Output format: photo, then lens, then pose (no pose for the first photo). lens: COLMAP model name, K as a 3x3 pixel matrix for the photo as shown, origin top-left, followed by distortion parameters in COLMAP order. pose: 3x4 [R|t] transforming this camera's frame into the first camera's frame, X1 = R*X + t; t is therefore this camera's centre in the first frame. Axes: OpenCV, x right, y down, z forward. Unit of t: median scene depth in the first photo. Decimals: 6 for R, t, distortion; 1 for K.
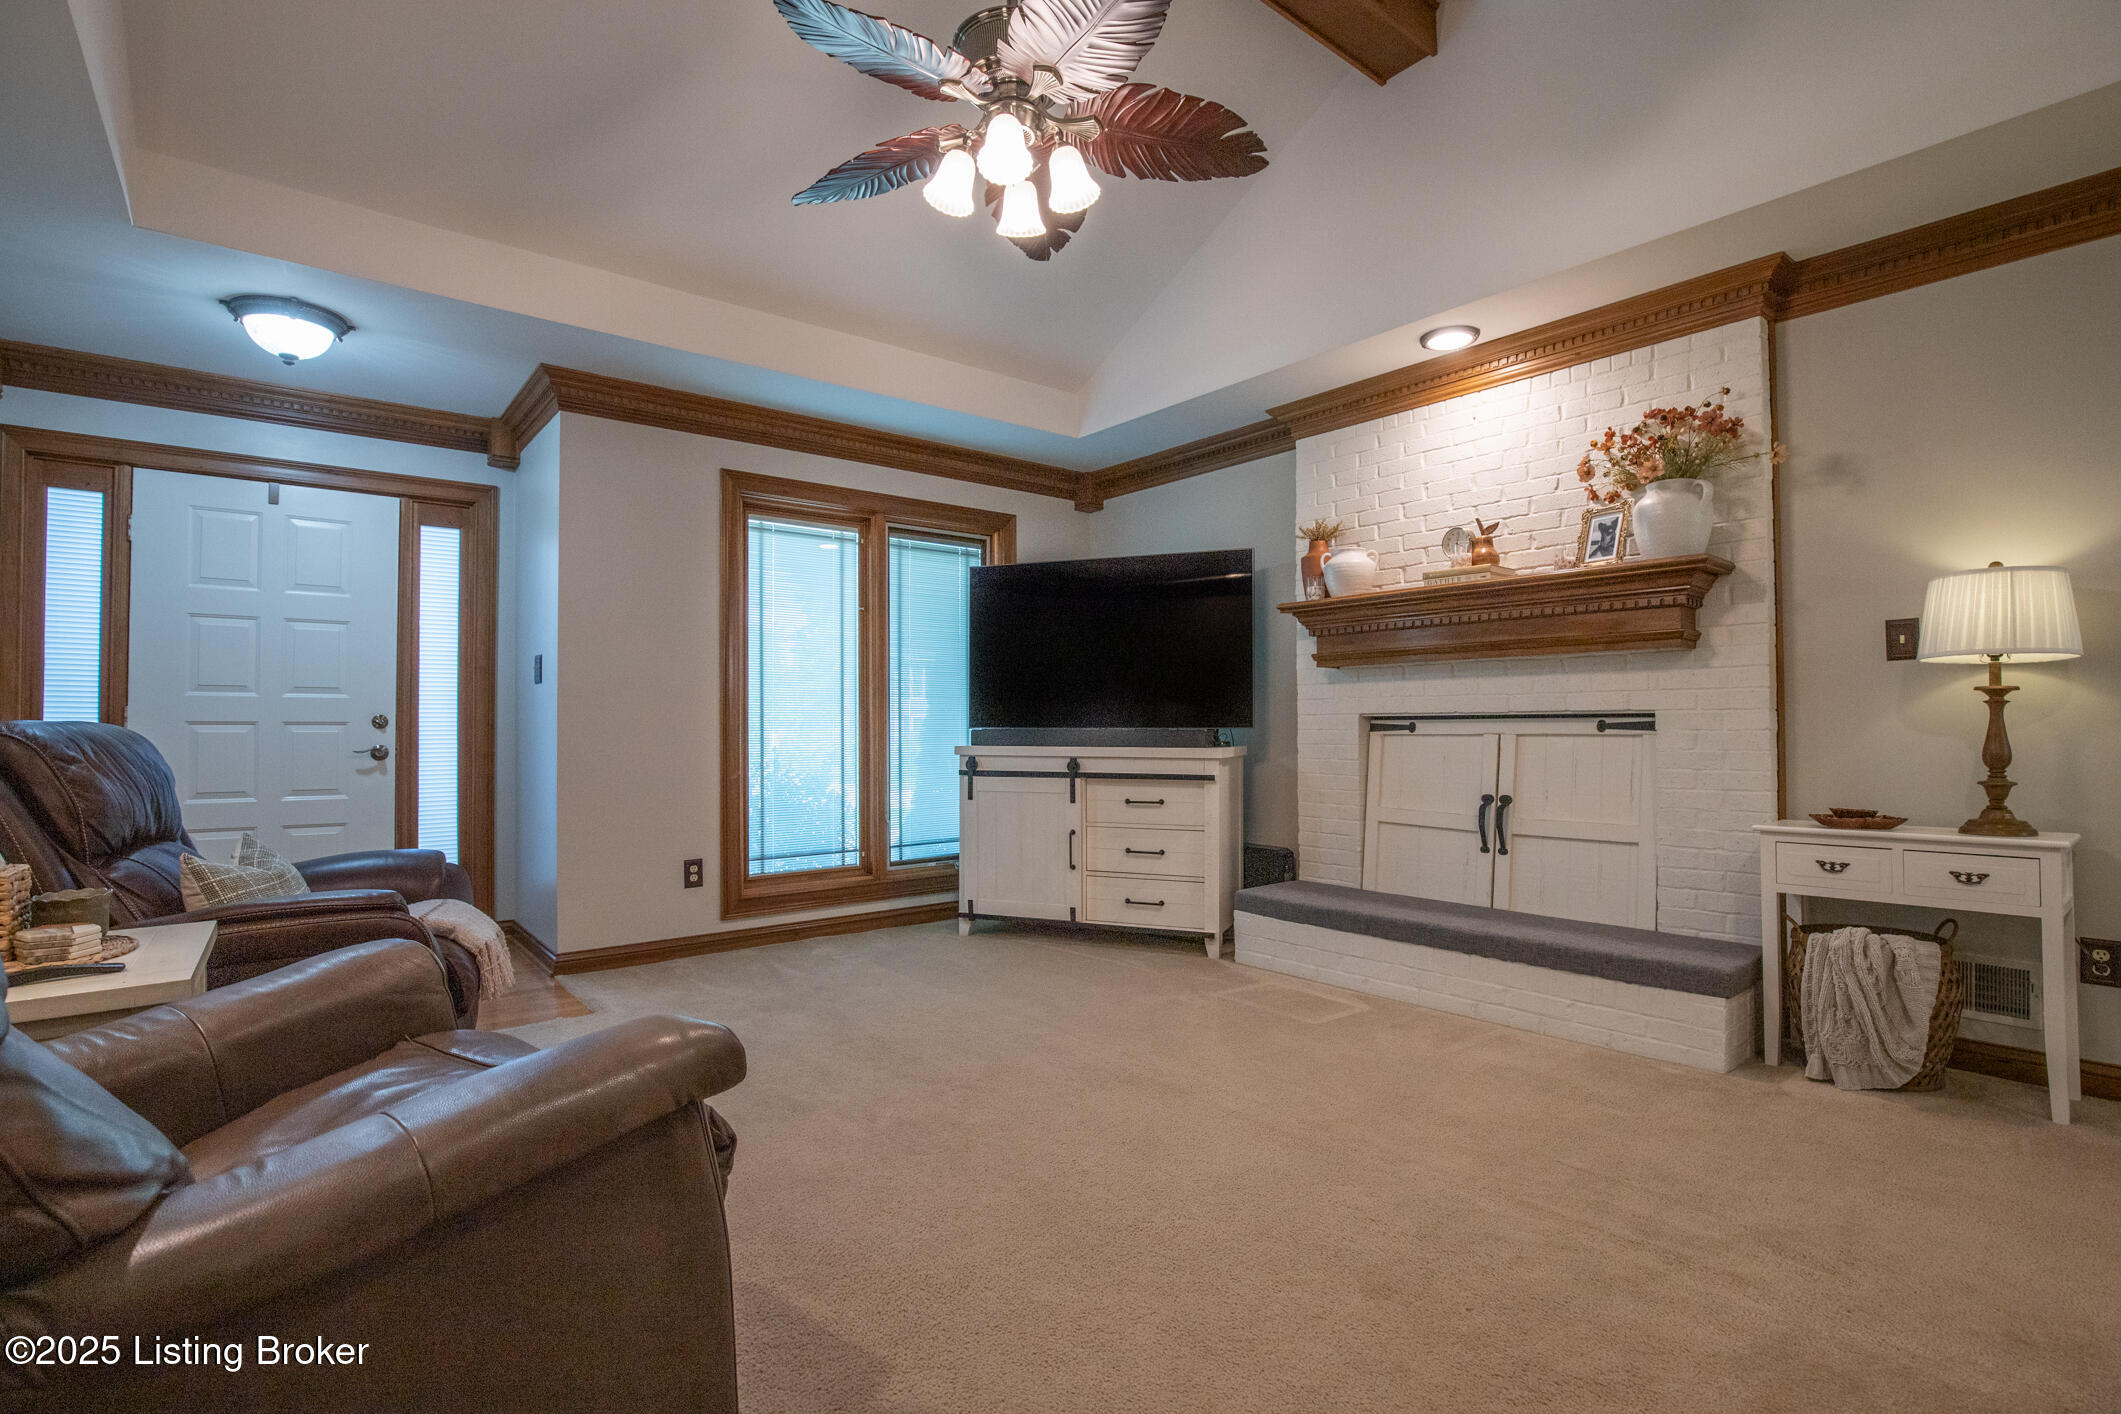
lens RADIAL K [[977.9, 0, 1060.5], [0, 977.9, 707.0], [0, 0, 1]] dist [-0.021650, 0.000025]
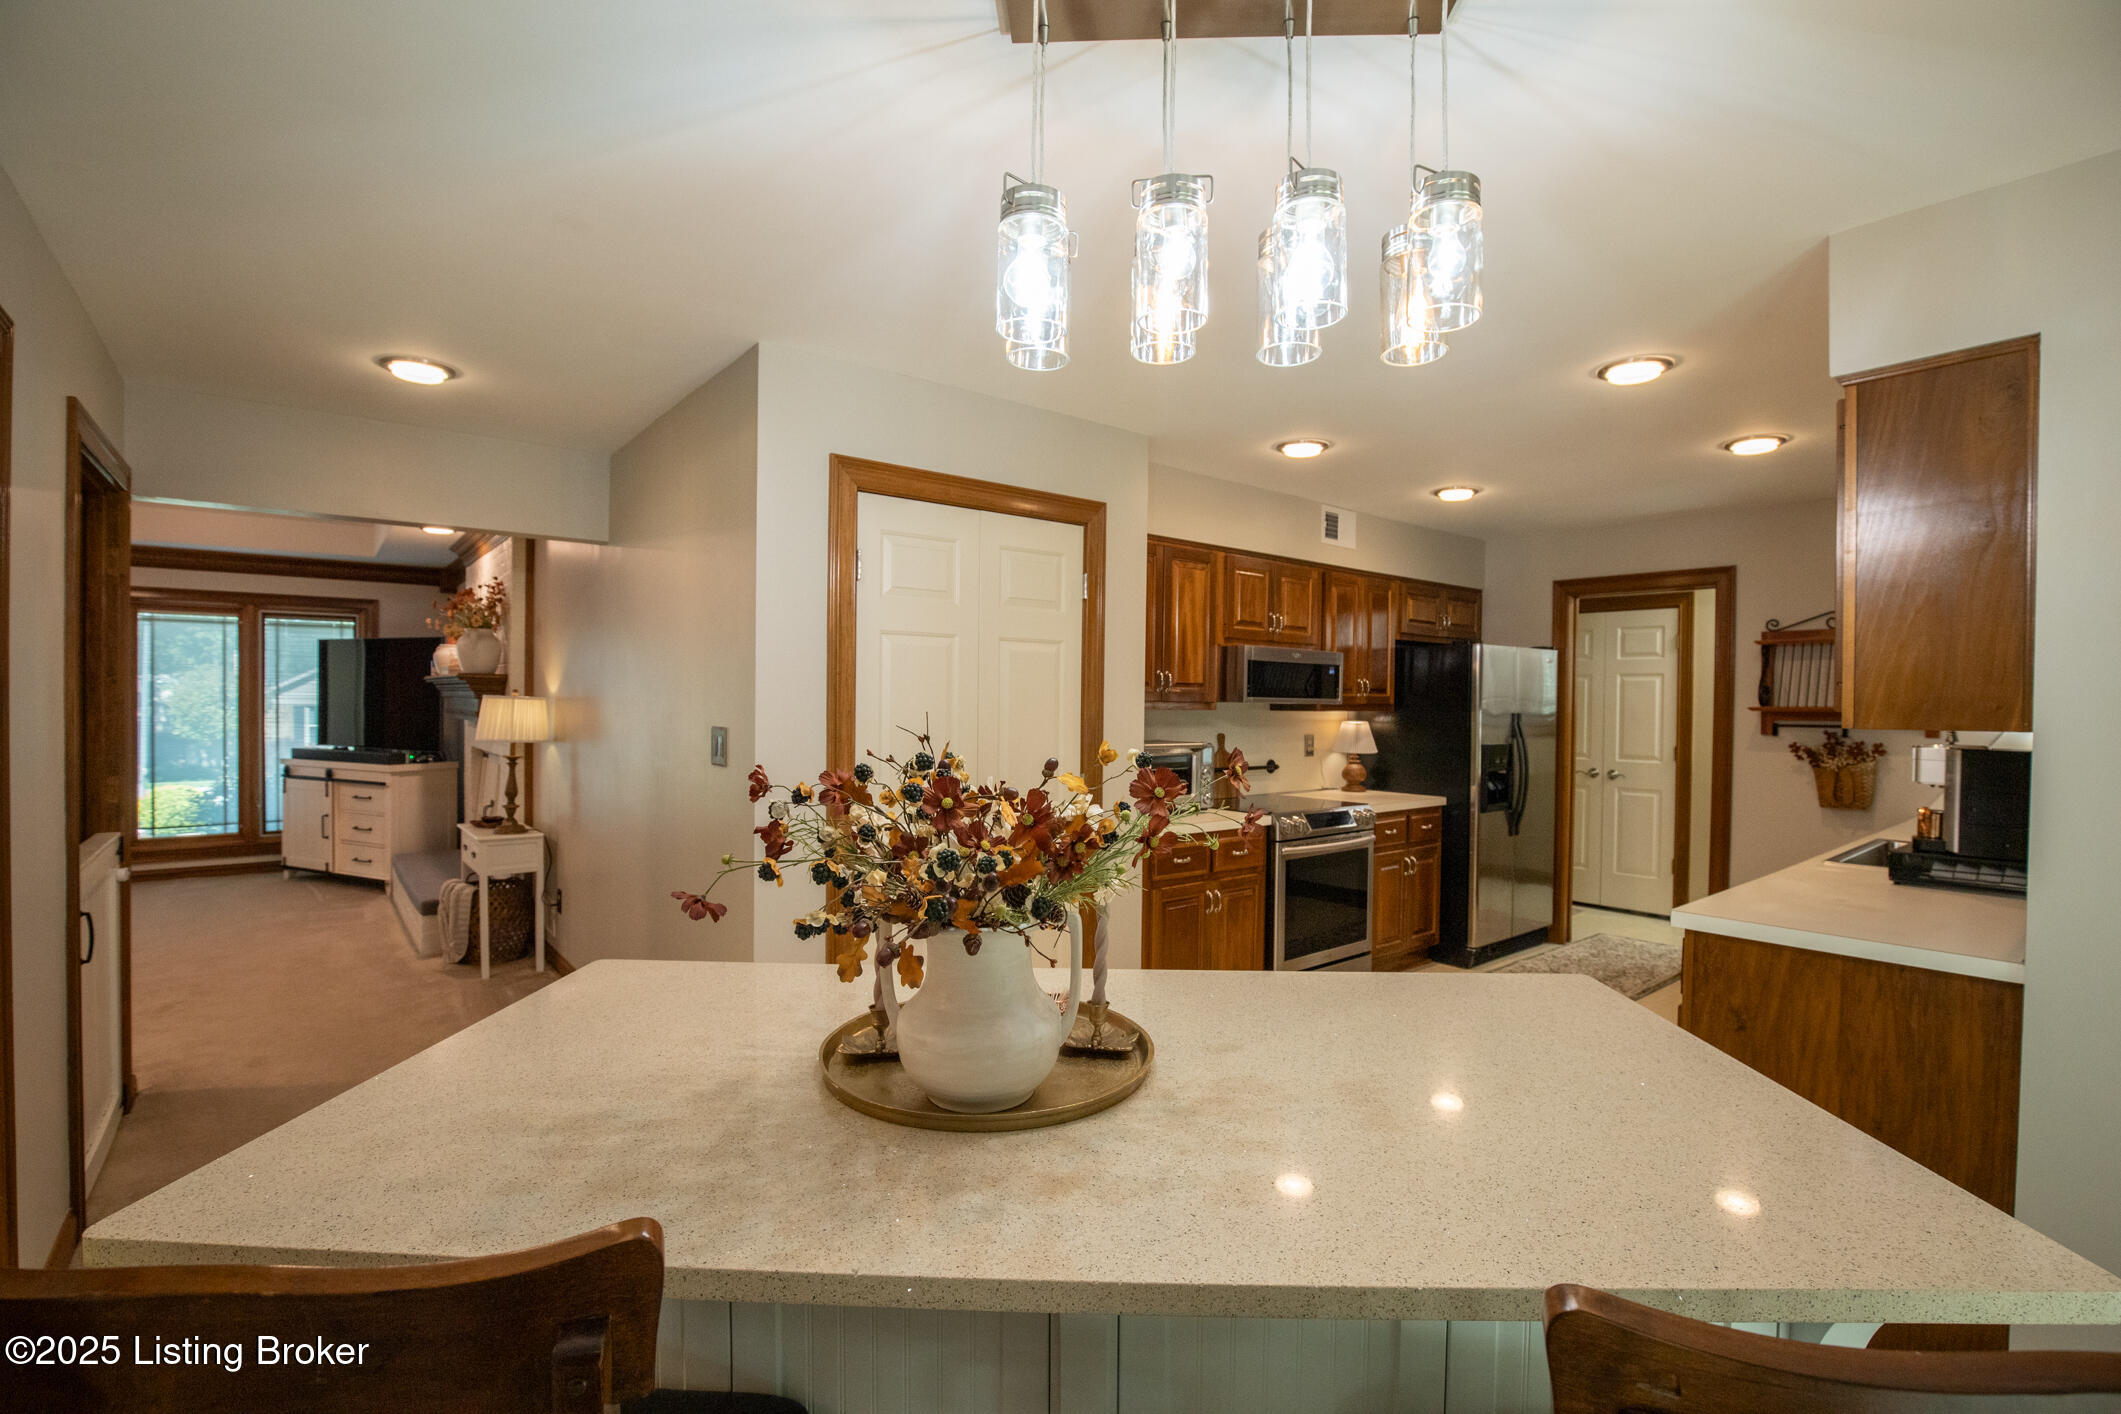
lens RADIAL K [[977.9, 0, 1060.5], [0, 977.9, 707.0], [0, 0, 1]] dist [-0.021650, 0.000025]
pose [[0.999669, 0.016158, -0.020010, 1.447763], [-0.015561, 0.999440, 0.029607, -0.132913], [0.020477, -0.029286, 0.999361, -0.632614]]
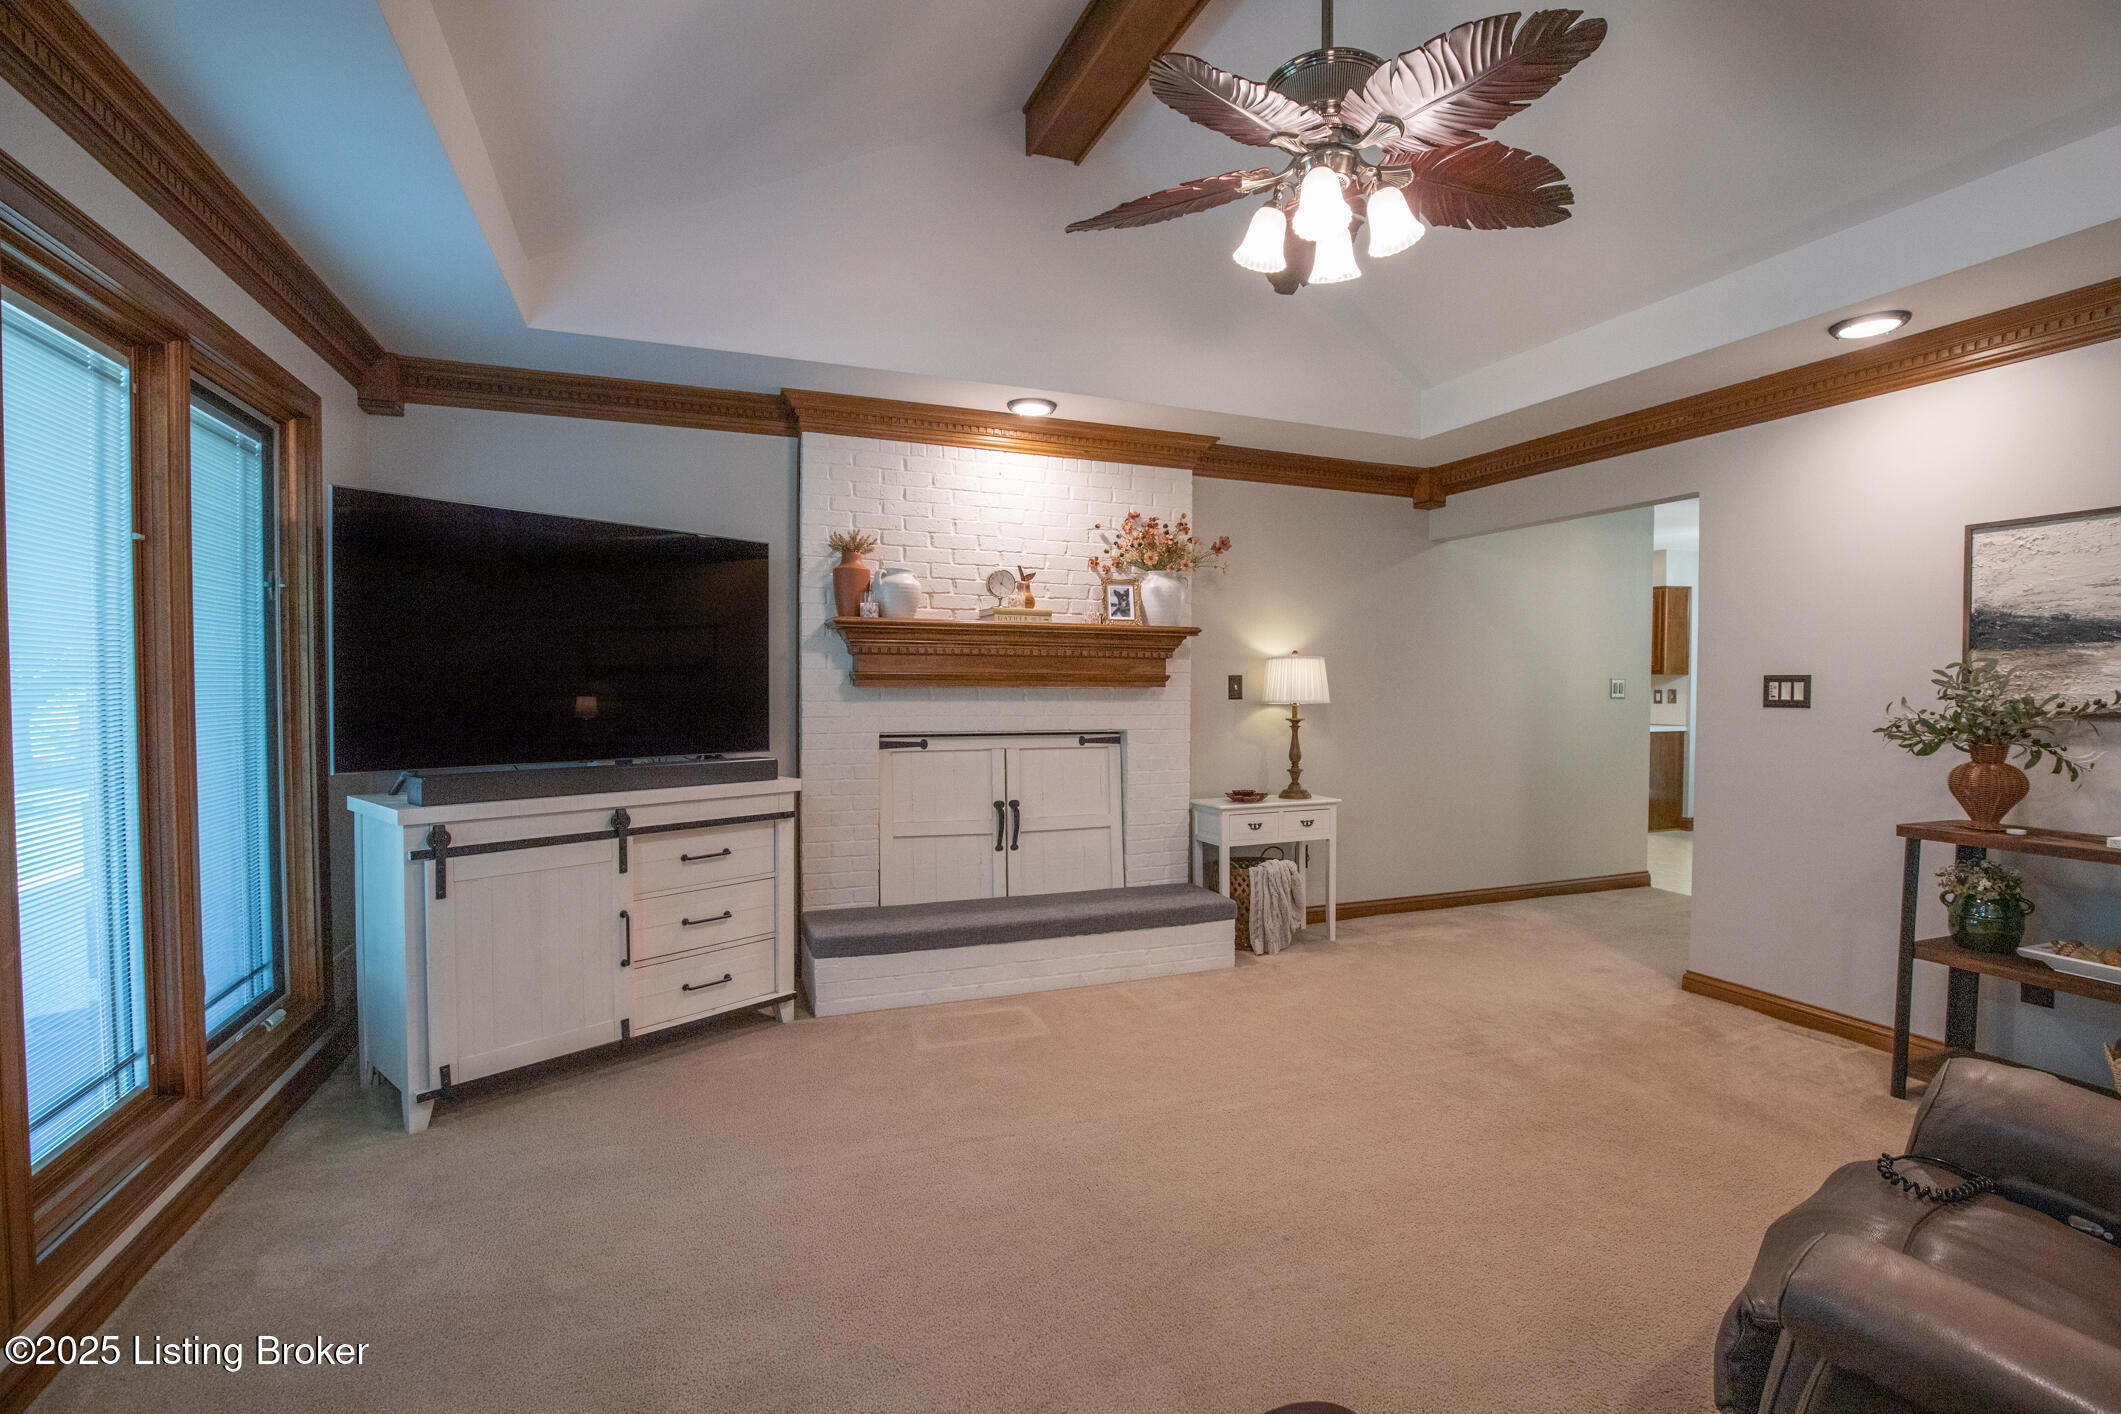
lens RADIAL K [[977.9, 0, 1060.5], [0, 977.9, 707.0], [0, 0, 1]] dist [-0.021650, 0.000025]
pose [[0.308276, -0.017747, 0.951132, -0.651750], [-0.024265, 0.999354, 0.026511, -0.055728], [-0.950988, -0.031252, 0.307646, 0.574538]]
